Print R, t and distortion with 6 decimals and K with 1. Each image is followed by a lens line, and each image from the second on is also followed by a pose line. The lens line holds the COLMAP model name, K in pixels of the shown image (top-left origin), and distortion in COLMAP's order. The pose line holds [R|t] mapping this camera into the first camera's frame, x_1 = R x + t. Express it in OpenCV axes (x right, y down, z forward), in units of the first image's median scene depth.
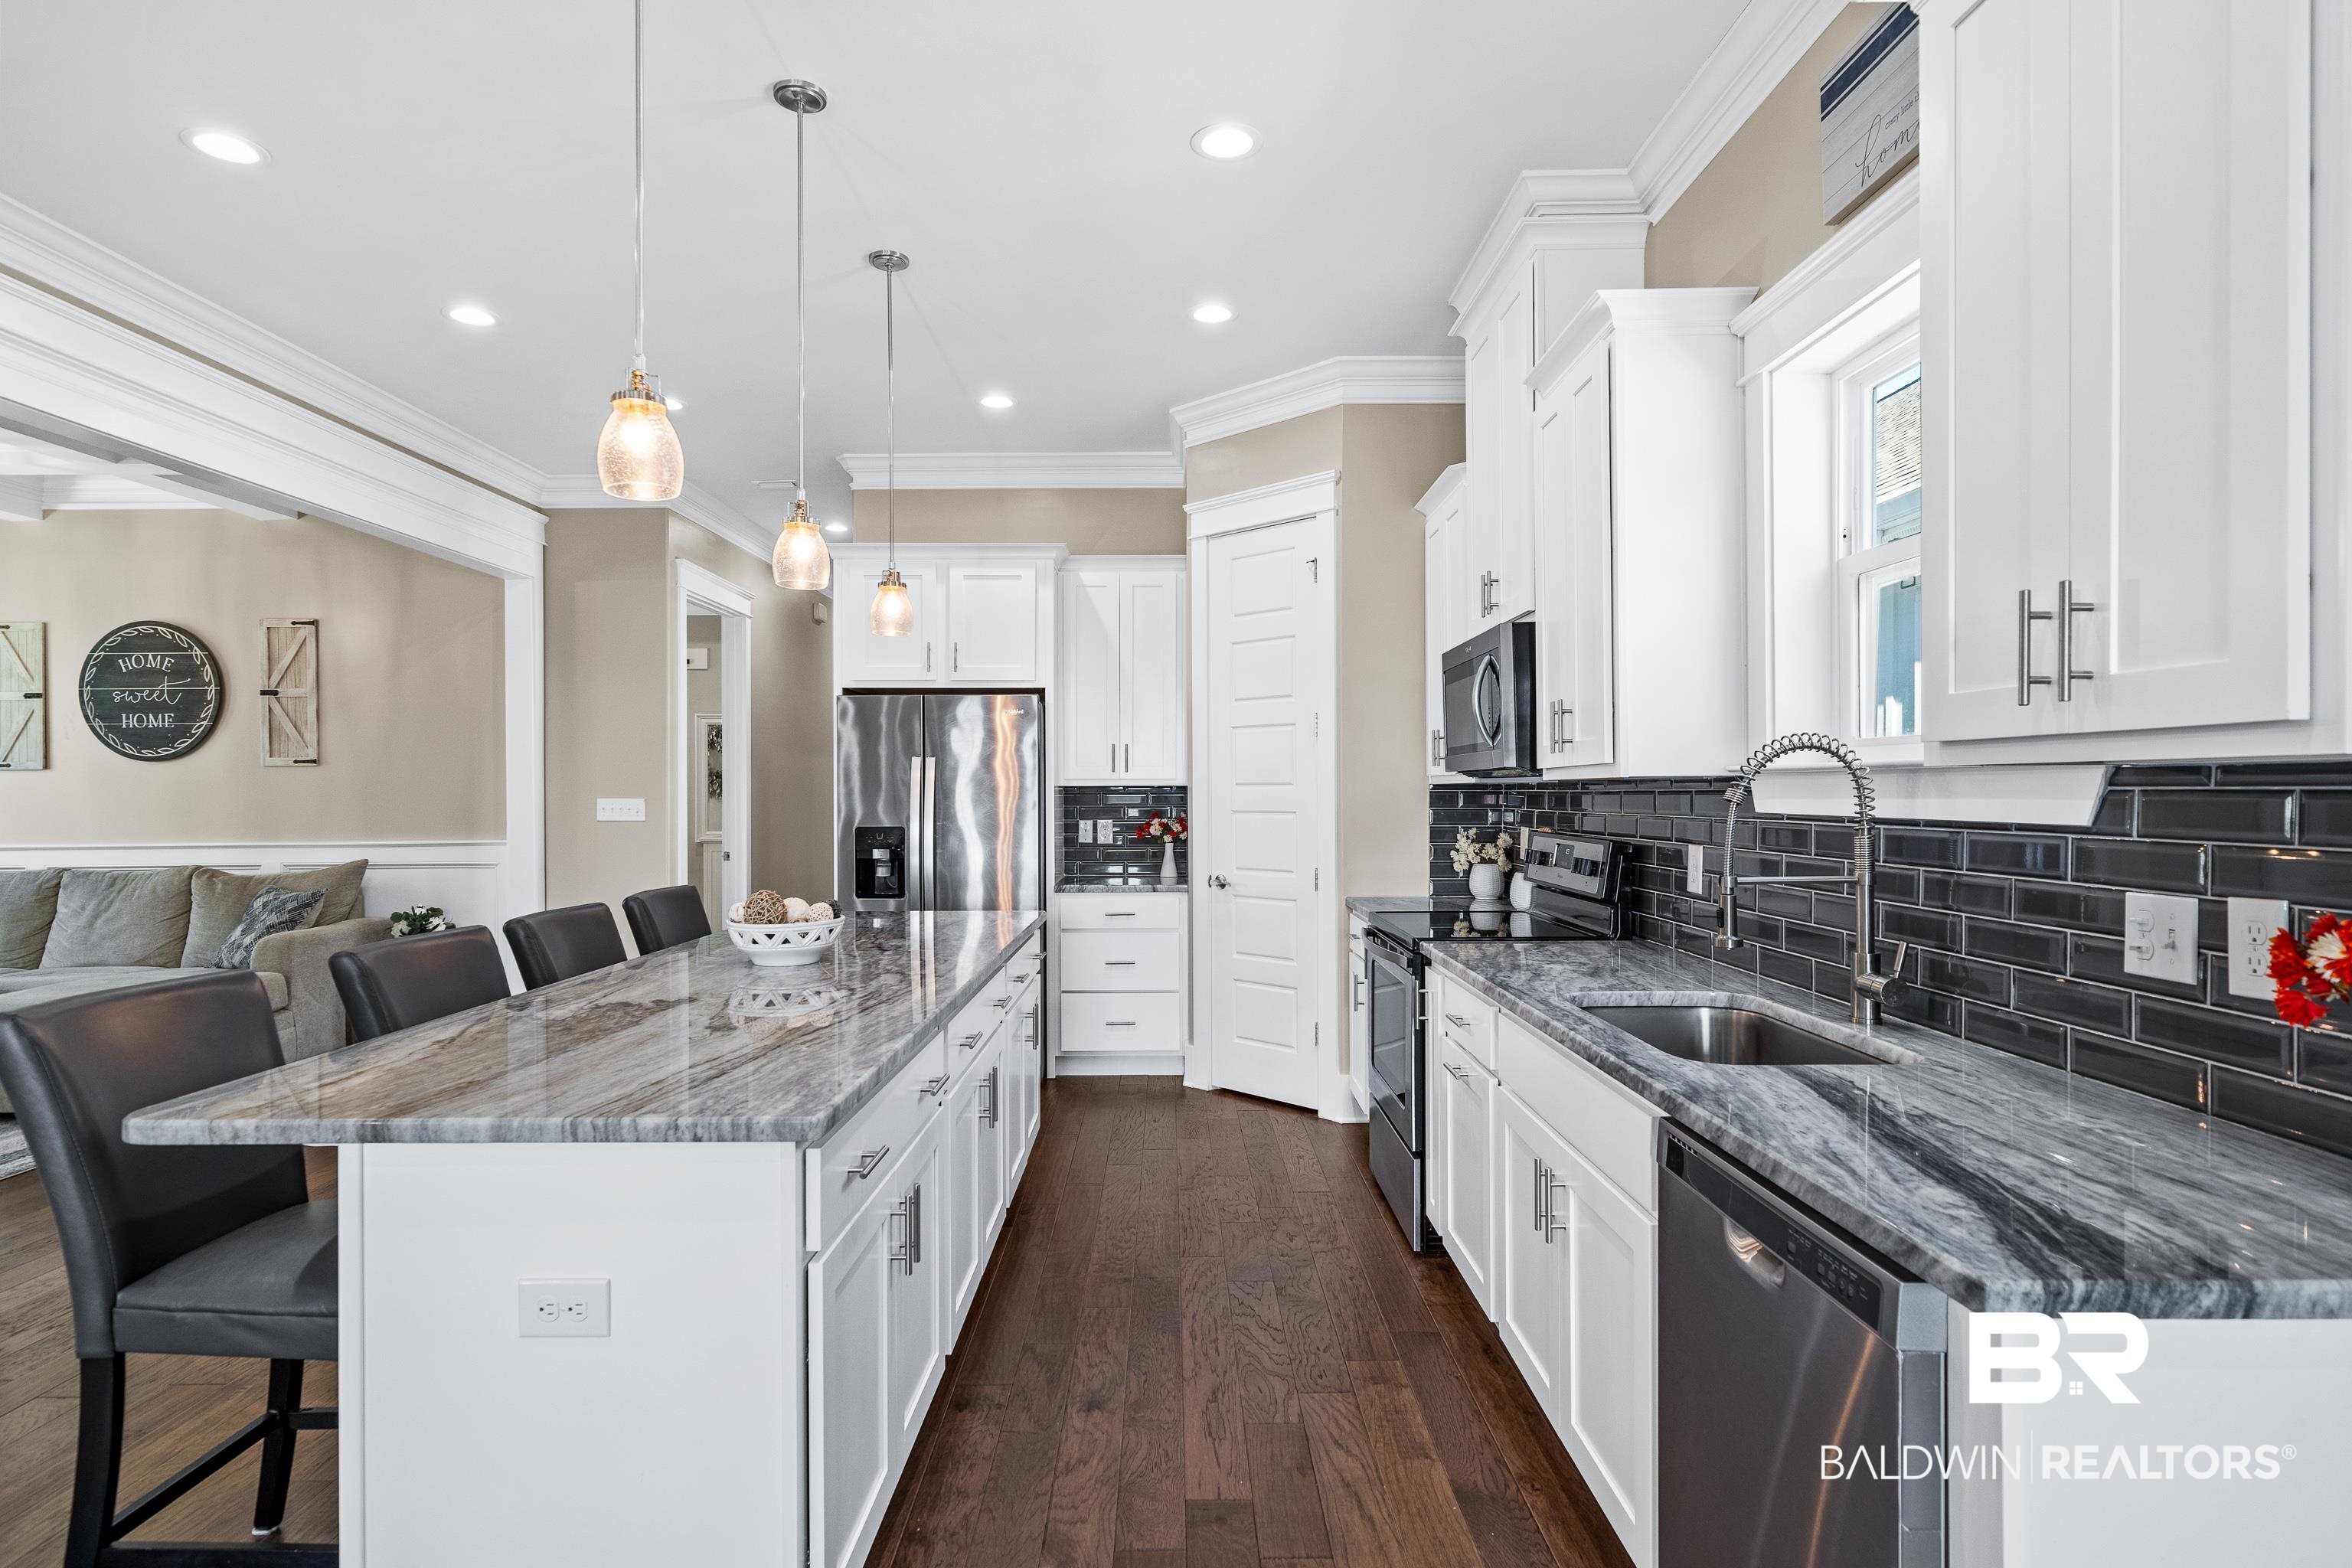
lens RADIAL K [[1206.4, 0, 1201.5], [0, 1206.4, 788.7], [0, 0, 1]] dist [0.000521, -0.001011]
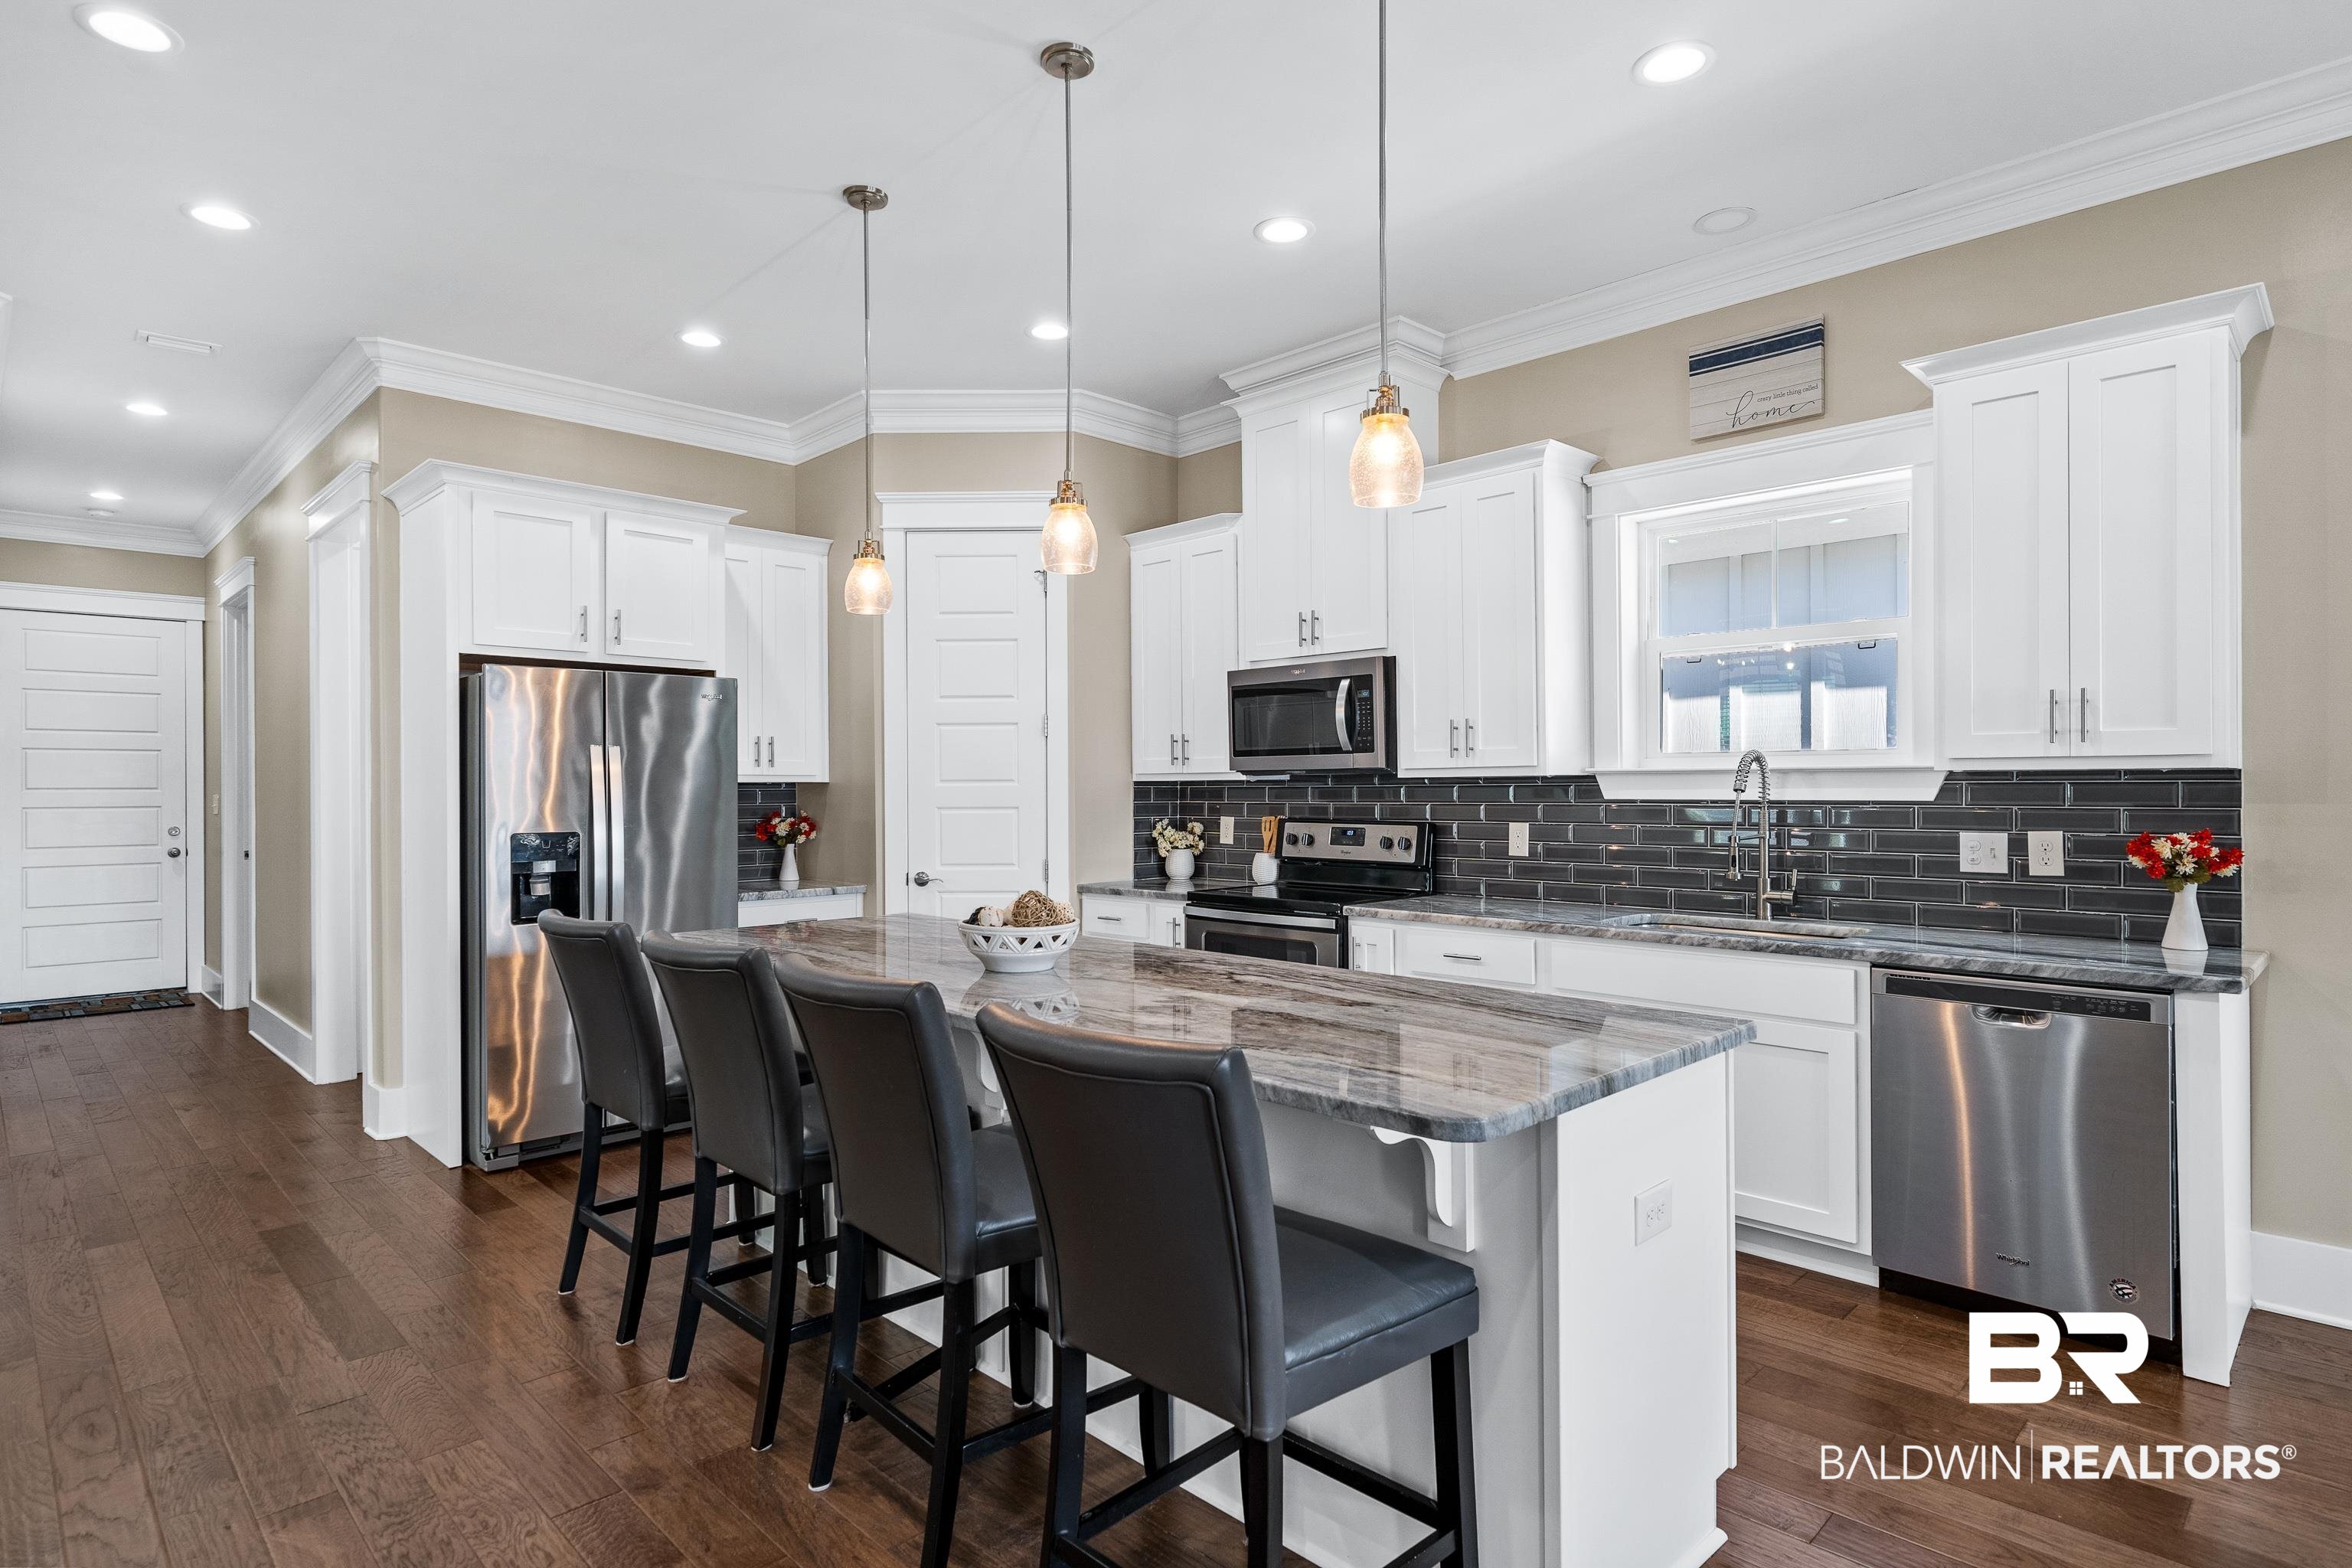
lens RADIAL K [[1206.4, 0, 1185.8], [0, 1206.4, 777.4], [0, 0, 1]] dist [0.000521, -0.001011]
pose [[0.721737, 0.004314, 0.692154, -0.518043], [0.001323, 0.999970, -0.007612, 0.001562], [-0.692166, 0.006410, 0.721710, 0.137215]]
